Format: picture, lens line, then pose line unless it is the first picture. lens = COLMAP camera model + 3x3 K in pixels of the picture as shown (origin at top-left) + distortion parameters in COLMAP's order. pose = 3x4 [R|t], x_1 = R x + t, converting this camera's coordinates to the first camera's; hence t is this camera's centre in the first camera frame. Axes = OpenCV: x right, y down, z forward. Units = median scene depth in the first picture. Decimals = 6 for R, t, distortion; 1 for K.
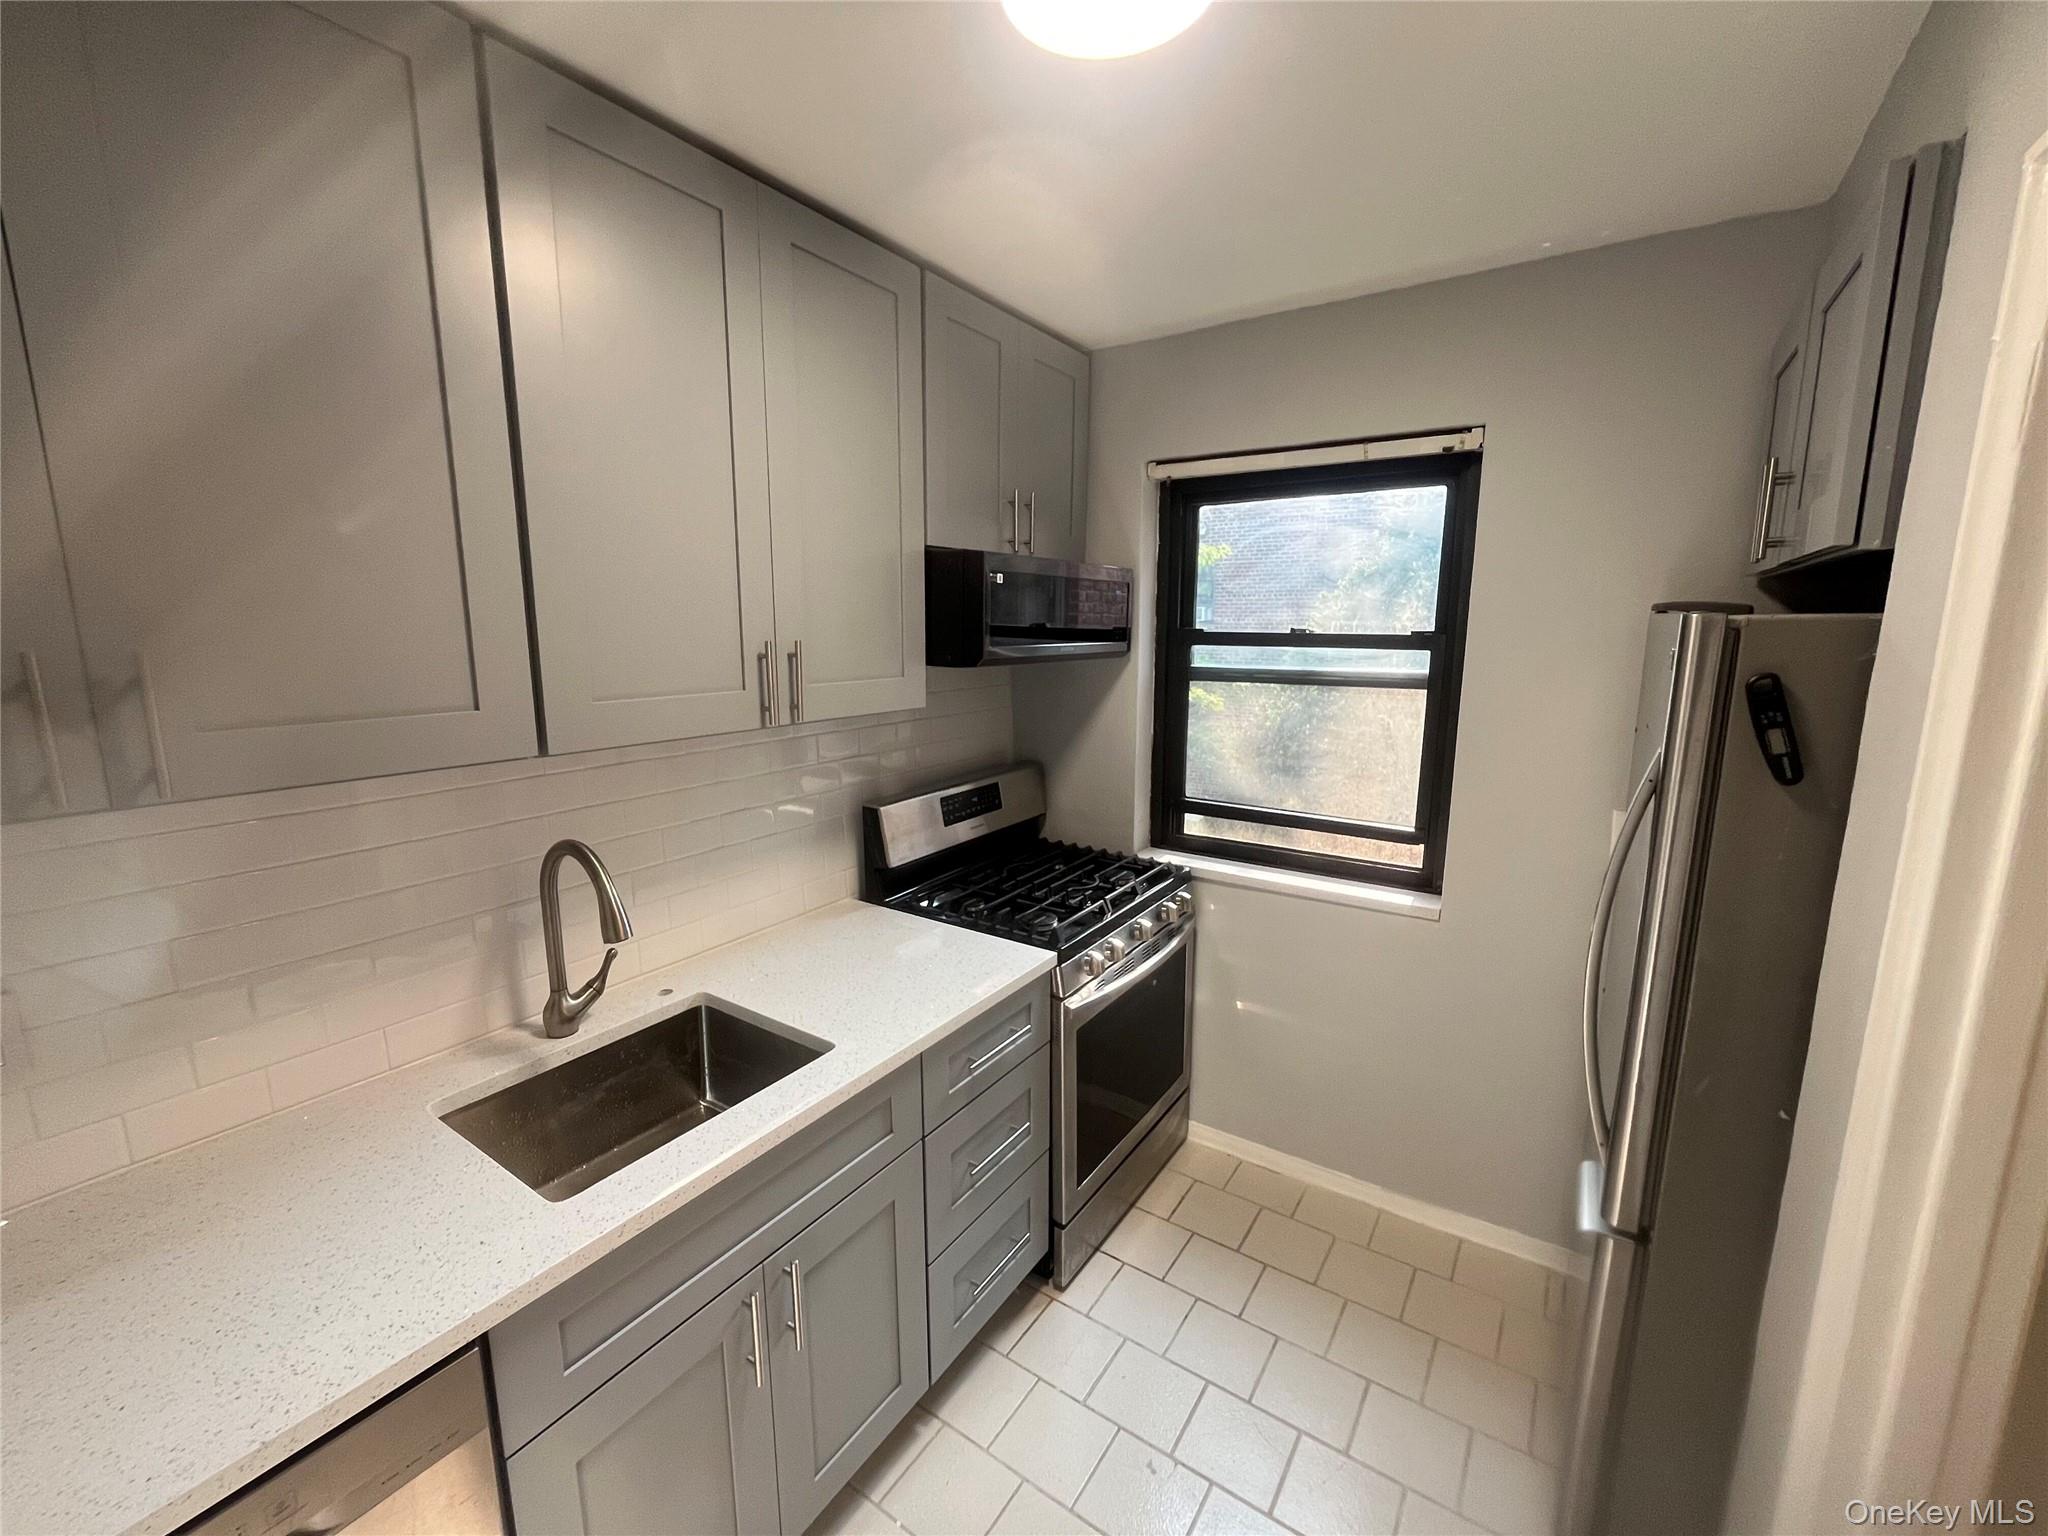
lens RADIAL K [[832.0, 0, 1024.0], [0, 832.0, 768.0], [0, 0, 1]] dist [0.001004, 0.000226]
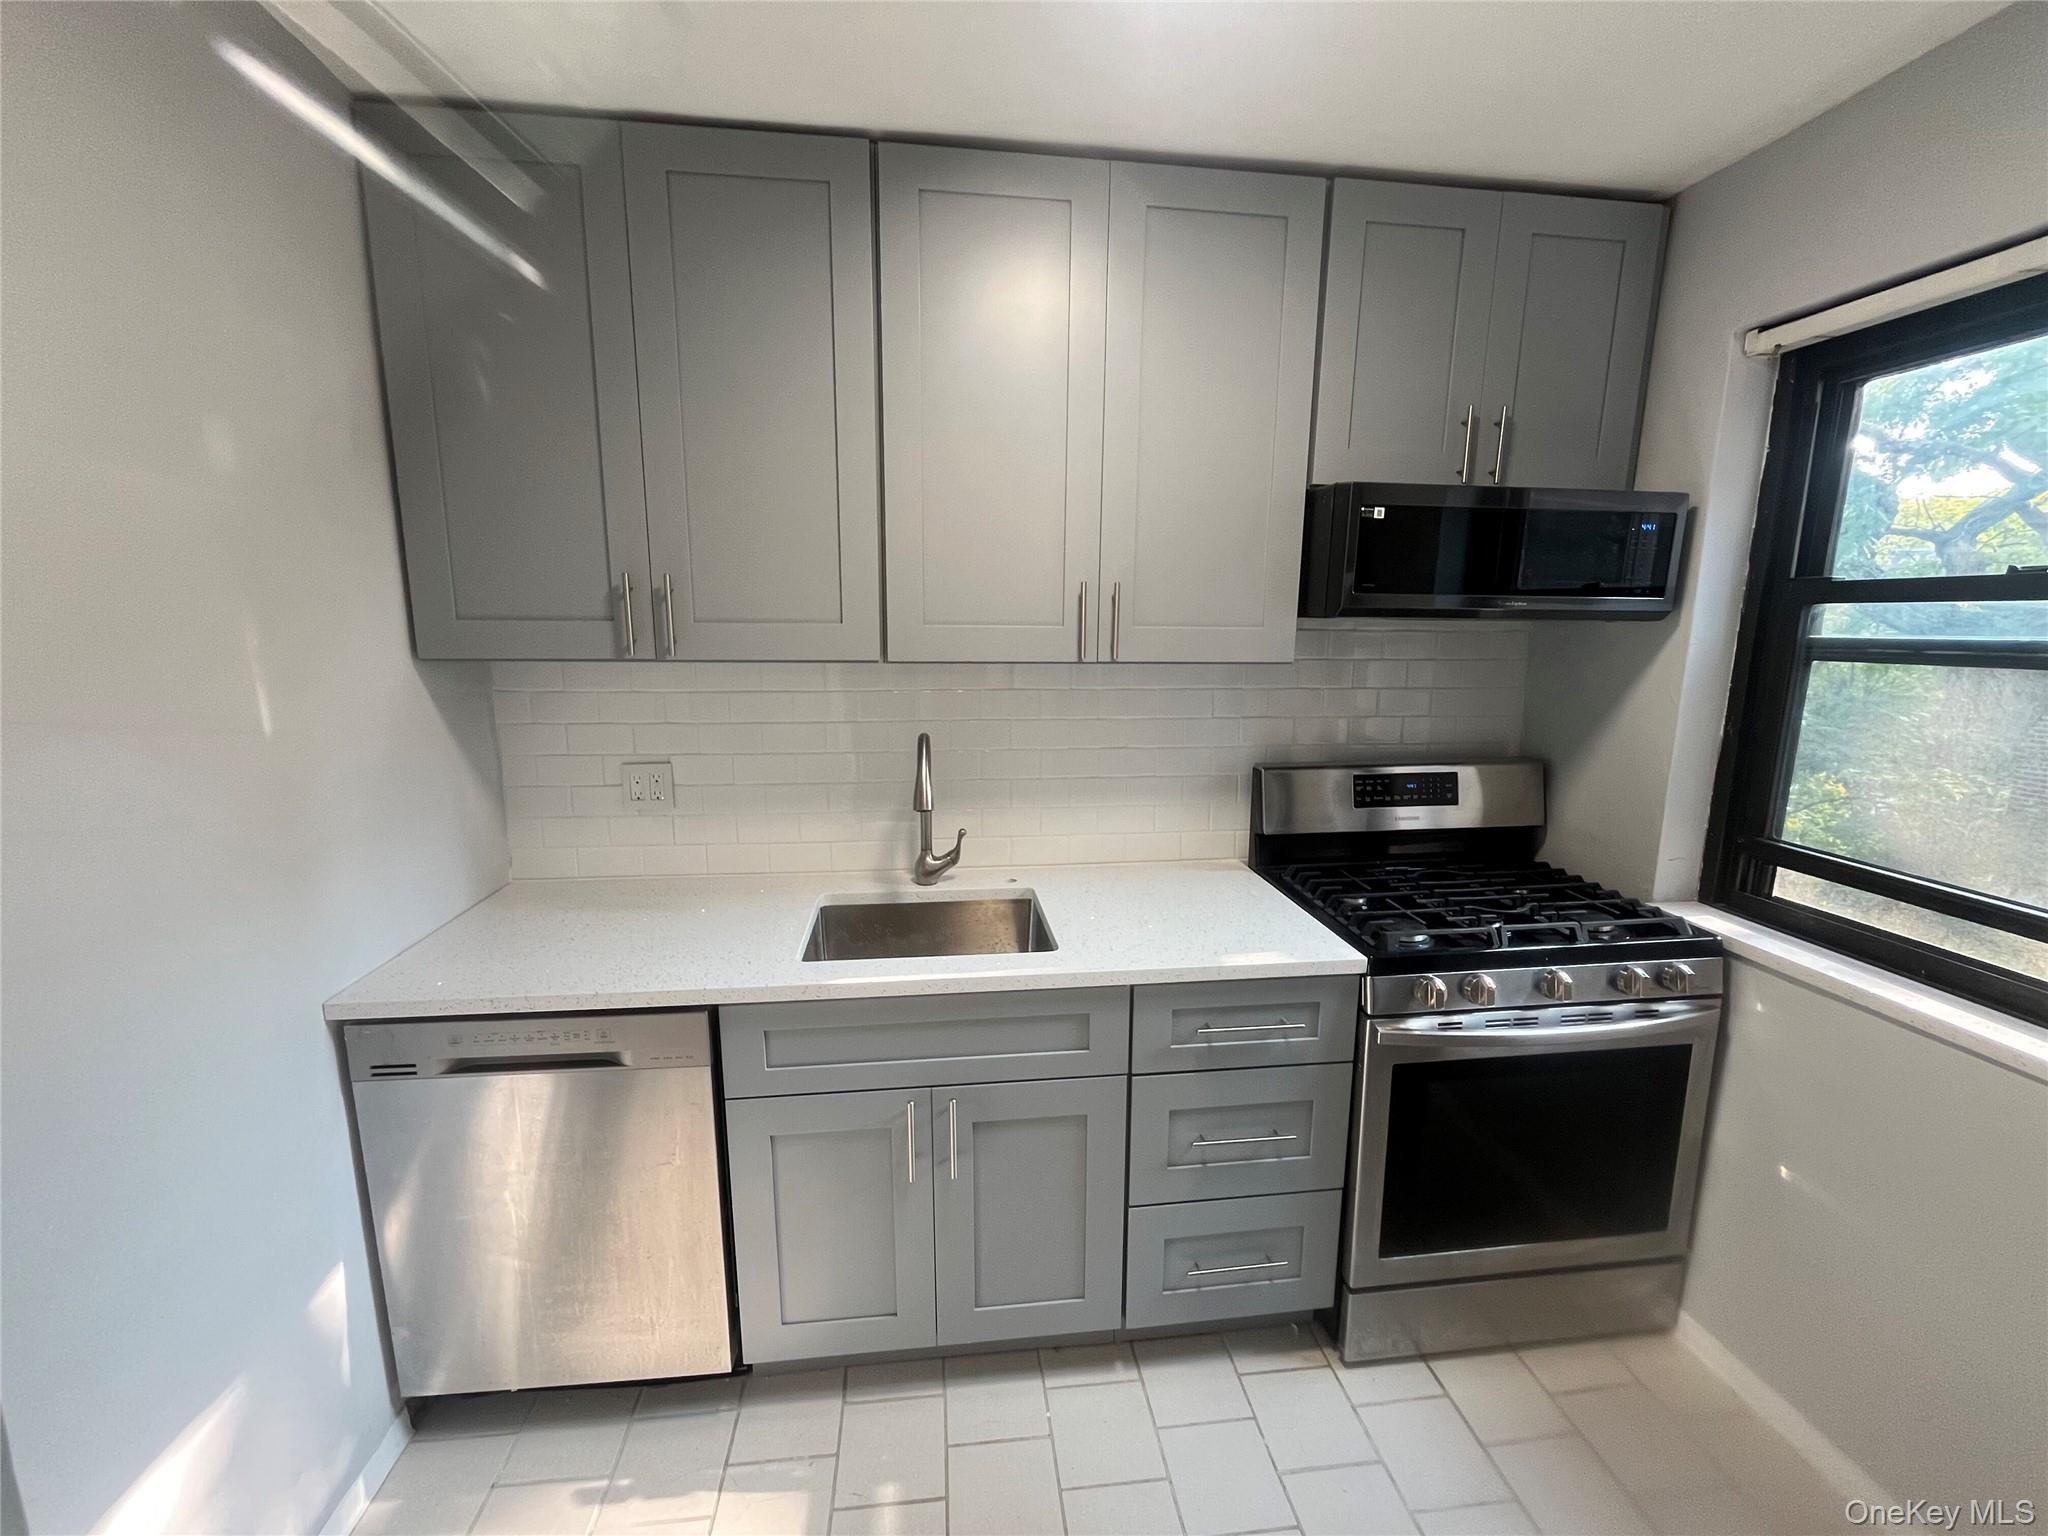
lens RADIAL K [[832.4, 0, 1021.2], [0, 832.4, 765.7], [0, 0, 1]] dist [-0.003222, -0.000708]
pose [[0.653849, 0.130575, -0.745273, 0.374858], [-0.135771, 0.989256, 0.054206, 0.030762], [0.744344, 0.065744, 0.664552, 0.163730]]
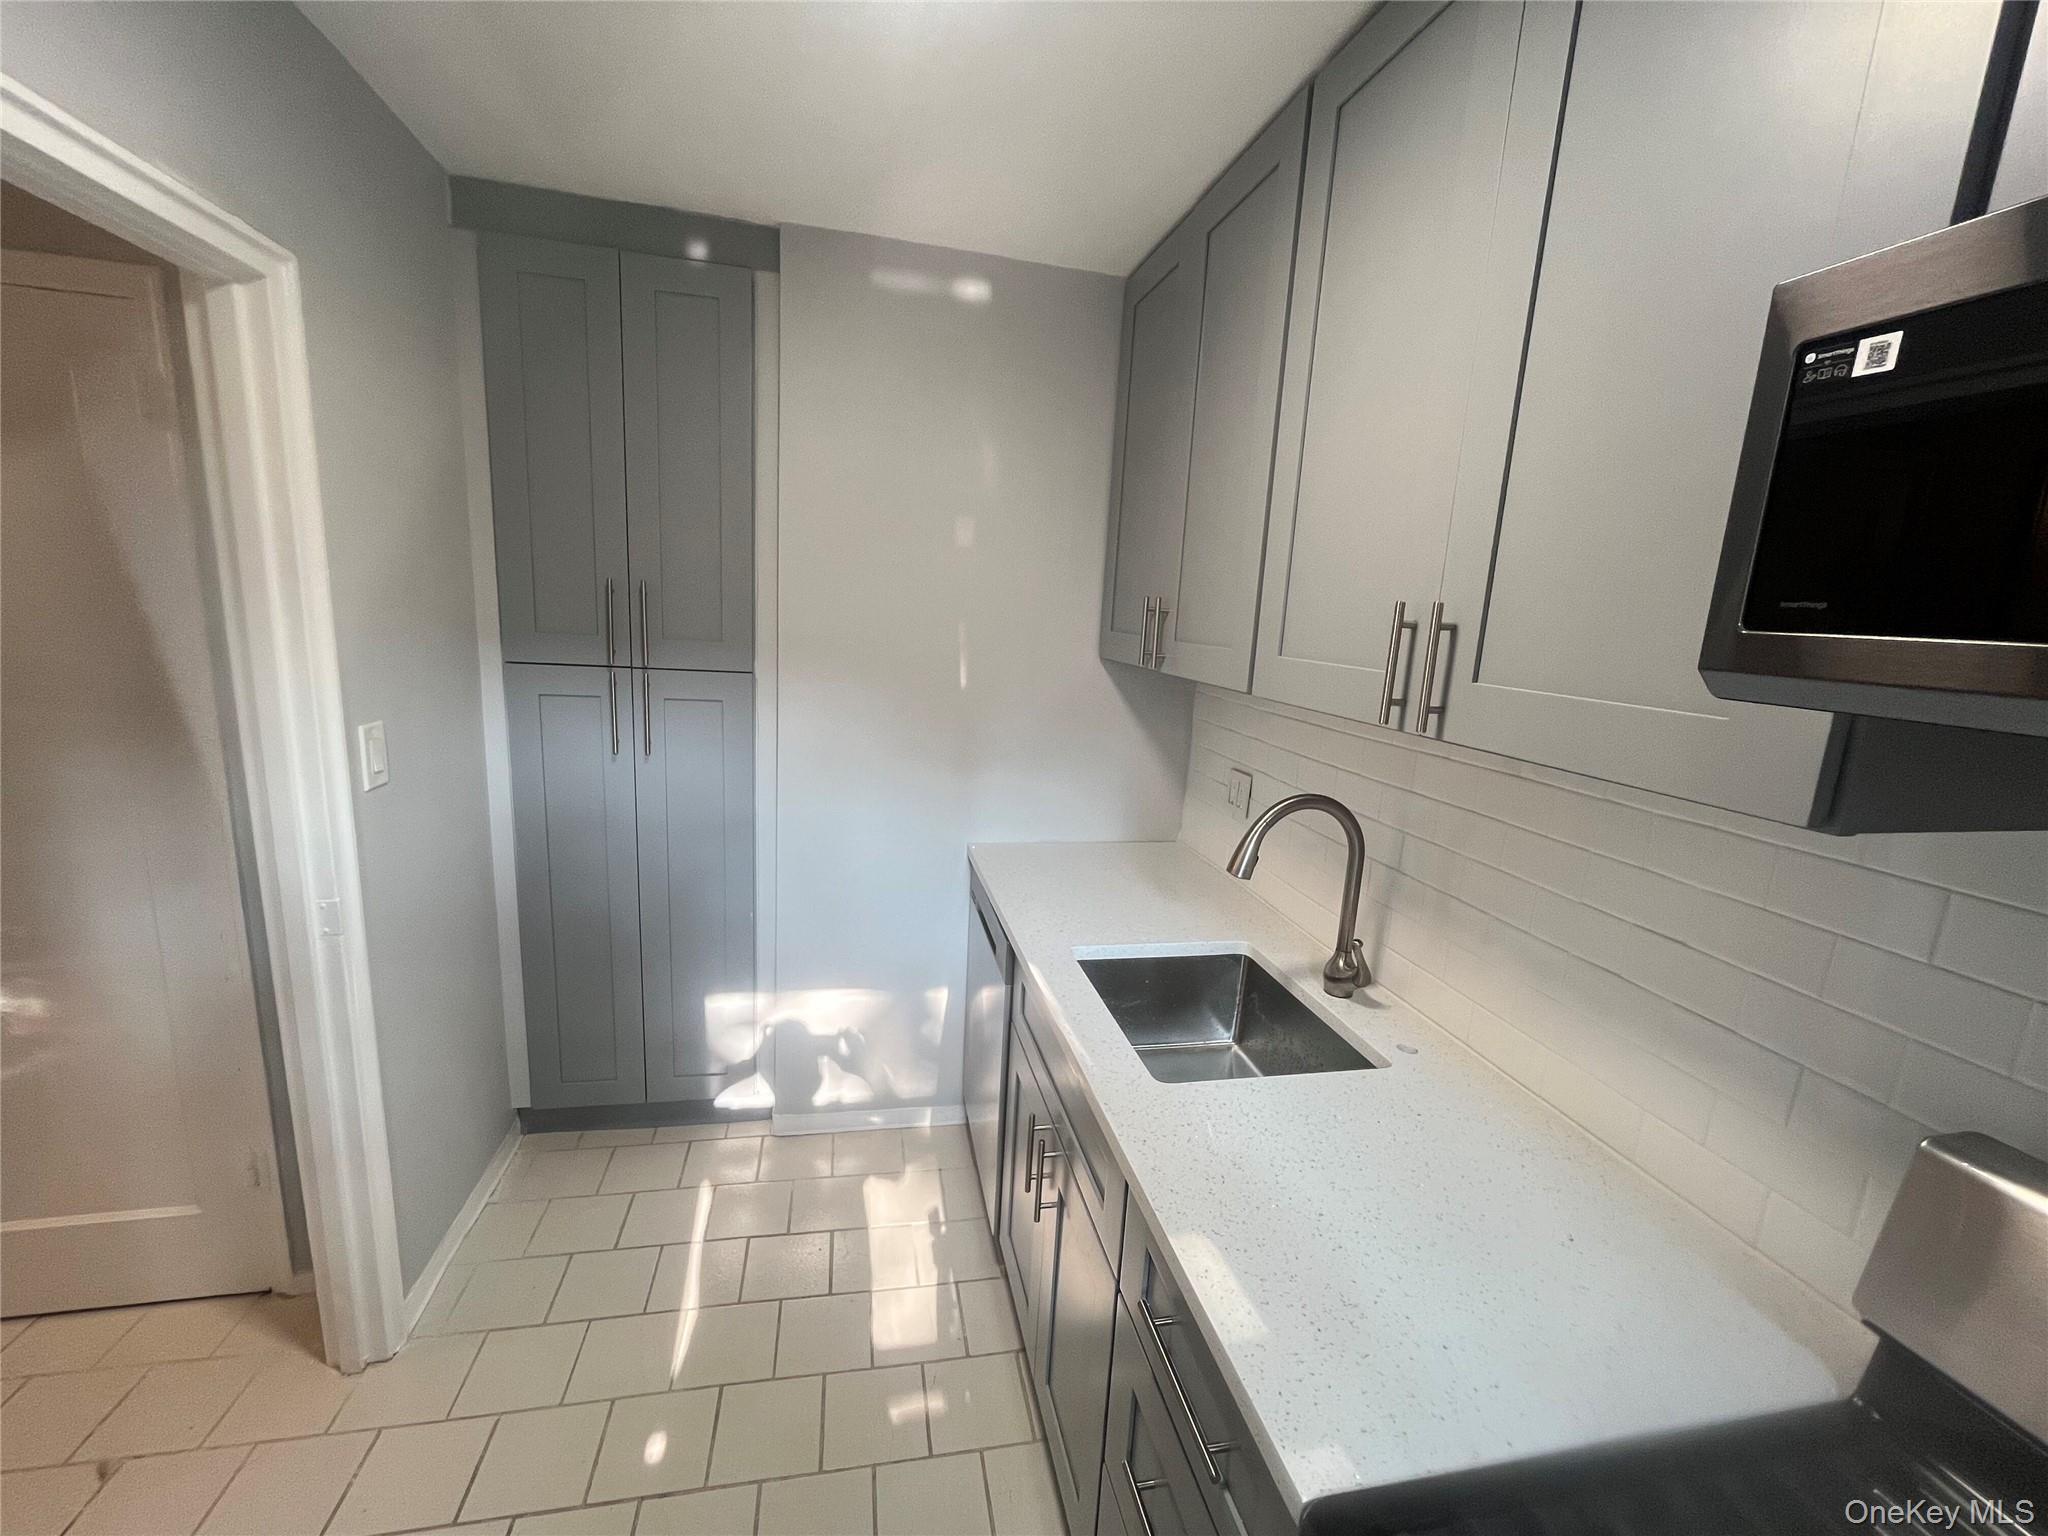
lens RADIAL K [[832.4, 0, 1021.2], [0, 832.4, 765.7], [0, 0, 1]] dist [-0.003222, -0.000708]
pose [[-0.698933, 0.094573, -0.708907, 0.306999], [-0.176680, 0.937664, 0.299284, -0.133048], [0.693020, 0.334429, -0.638655, 0.955756]]
